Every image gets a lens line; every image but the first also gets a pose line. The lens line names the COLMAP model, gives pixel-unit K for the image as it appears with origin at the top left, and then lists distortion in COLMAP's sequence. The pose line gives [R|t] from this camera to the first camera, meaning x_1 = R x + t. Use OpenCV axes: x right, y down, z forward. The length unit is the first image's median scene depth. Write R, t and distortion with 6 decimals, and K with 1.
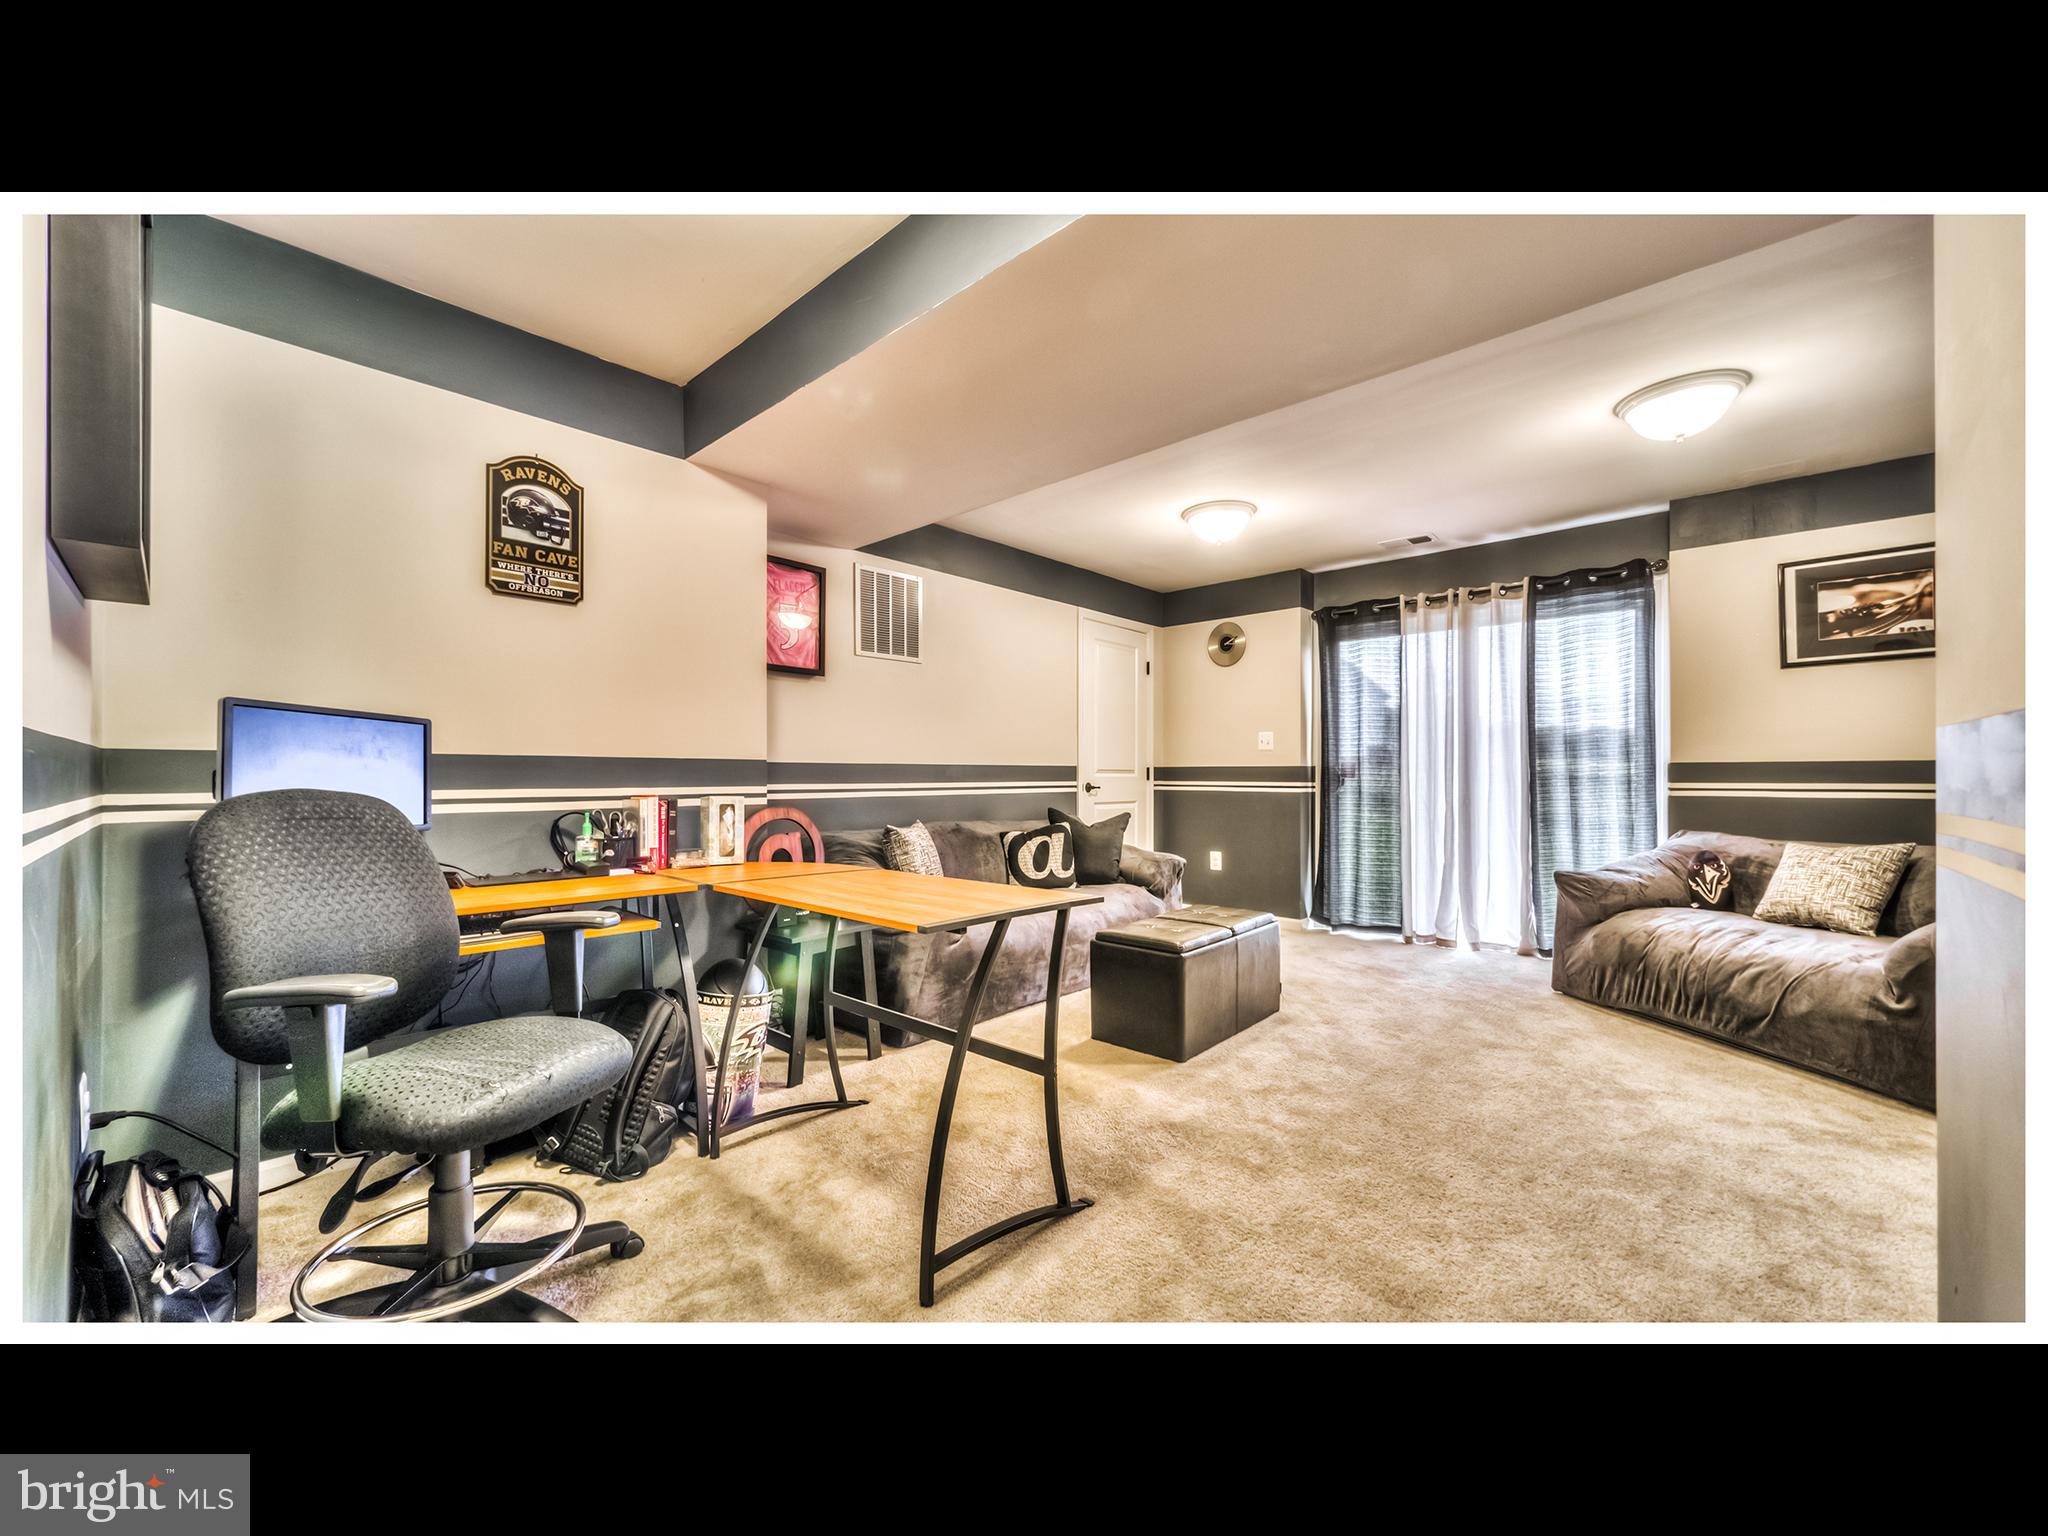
lens RADIAL K [[820.1, 0, 1011.3], [0, 820.1, 767.6], [0, 0, 1]] dist [-0.002967, 0.000198]
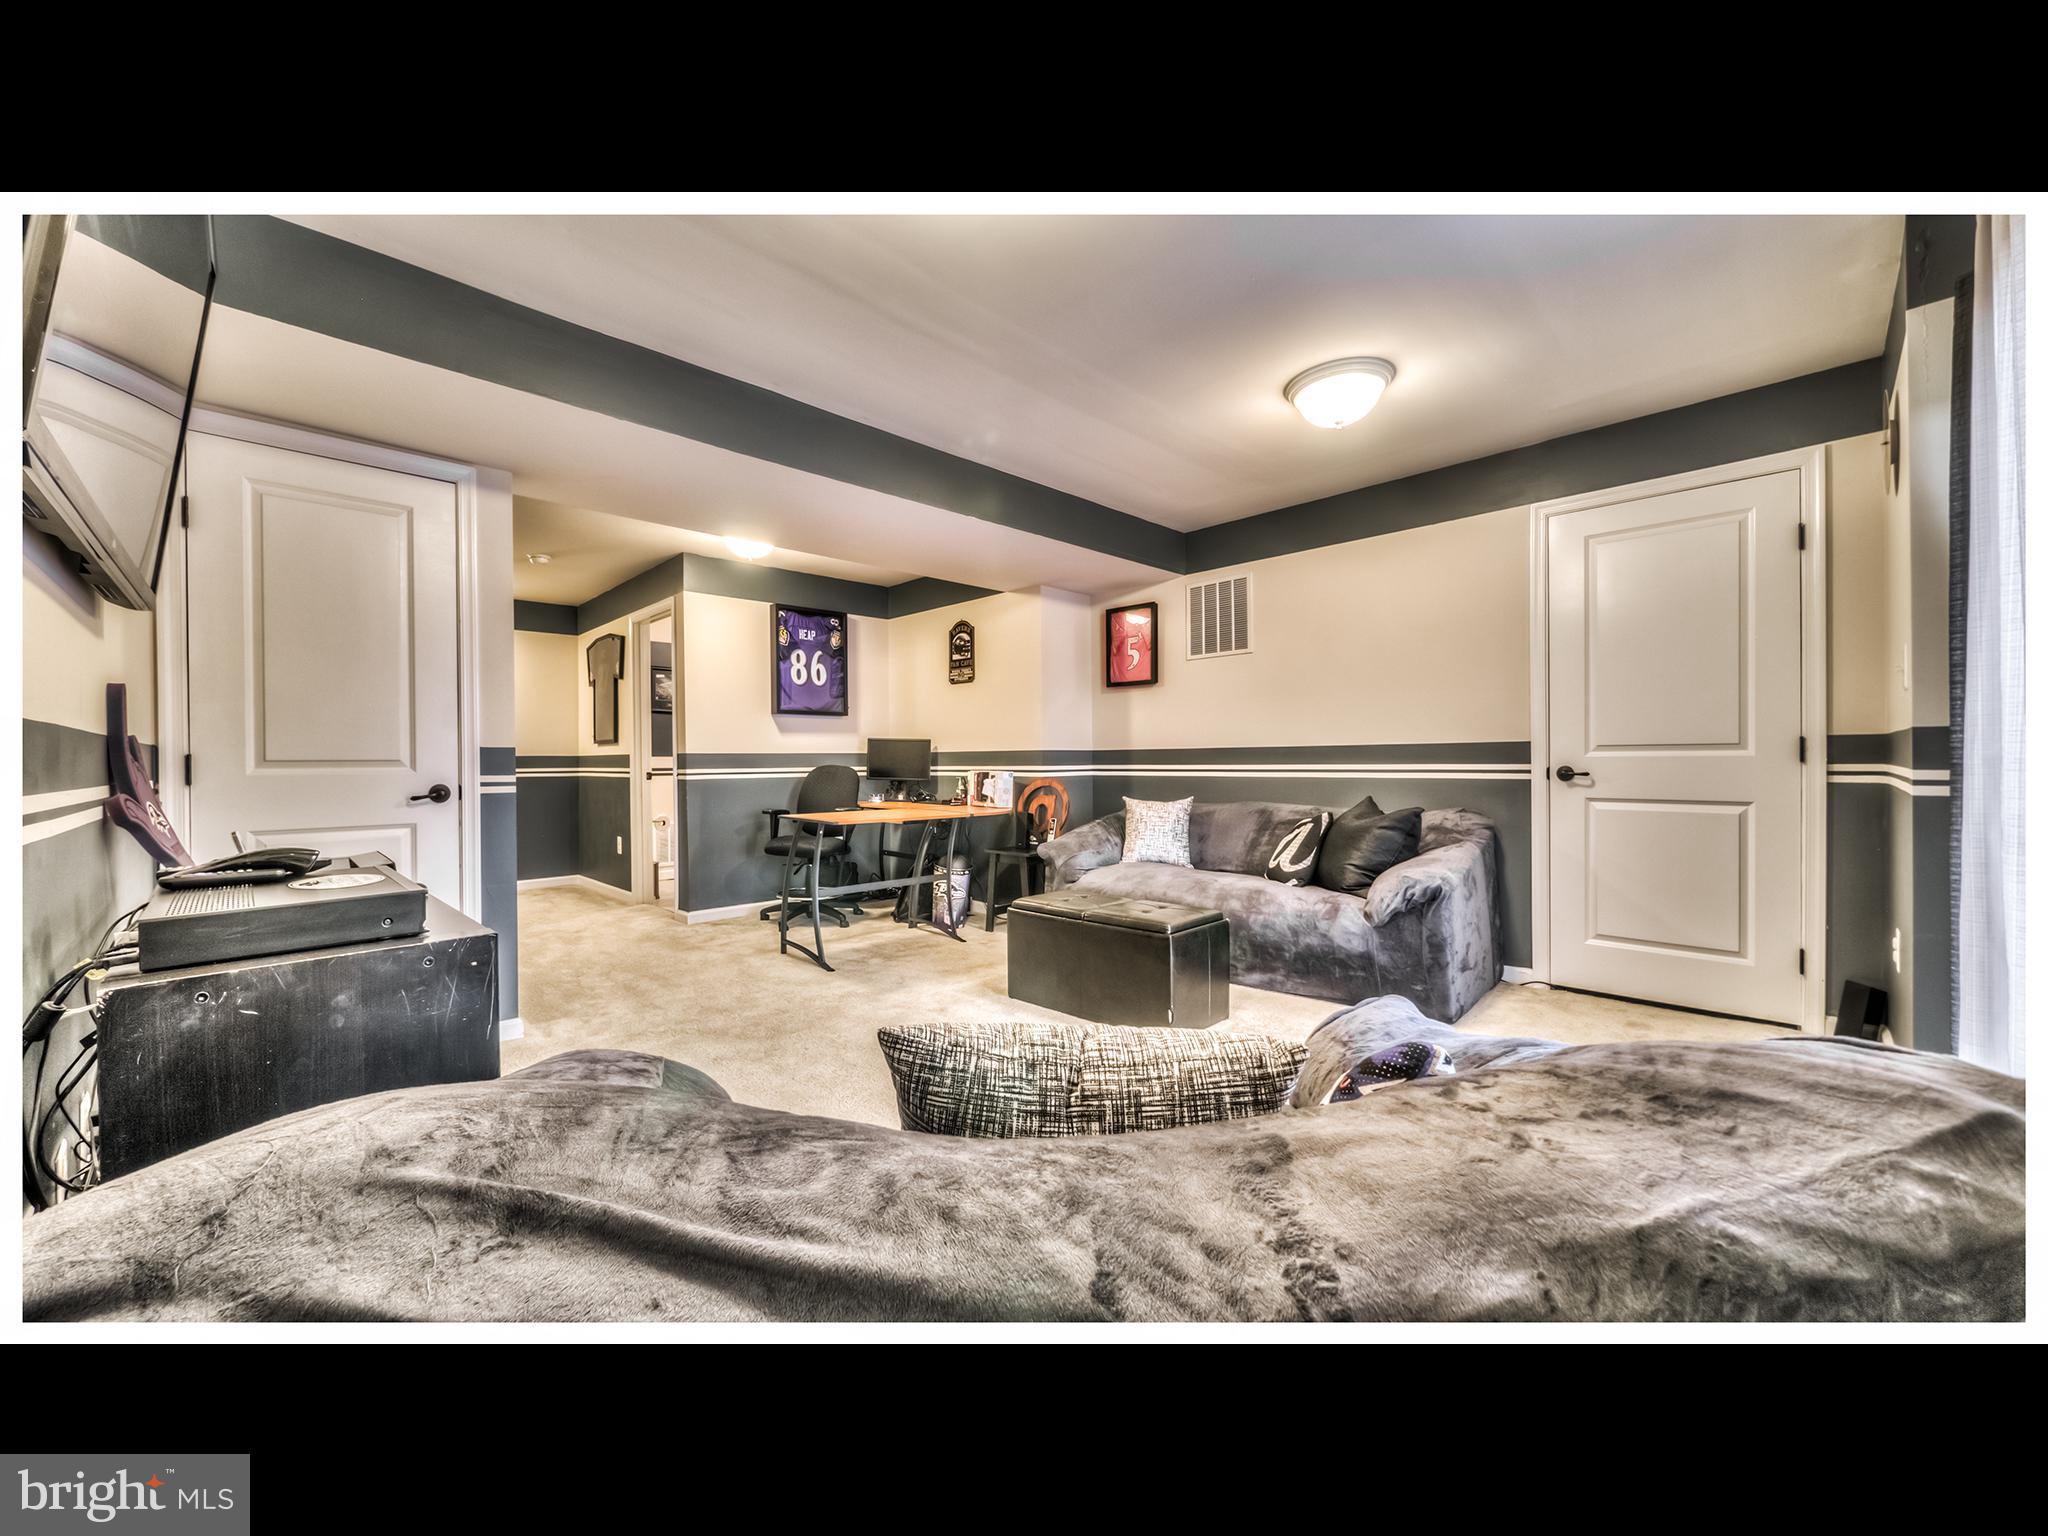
lens RADIAL K [[766.4, 0, 1005.6], [0, 766.4, 764.7], [0, 0, 1]] dist [0.001344, 0.000051]
pose [[-0.059671, 0.005408, -0.998203, 1.153172], [0.016011, 0.999862, 0.004460, 0.011756], [0.998090, -0.015716, -0.059749, 0.925676]]
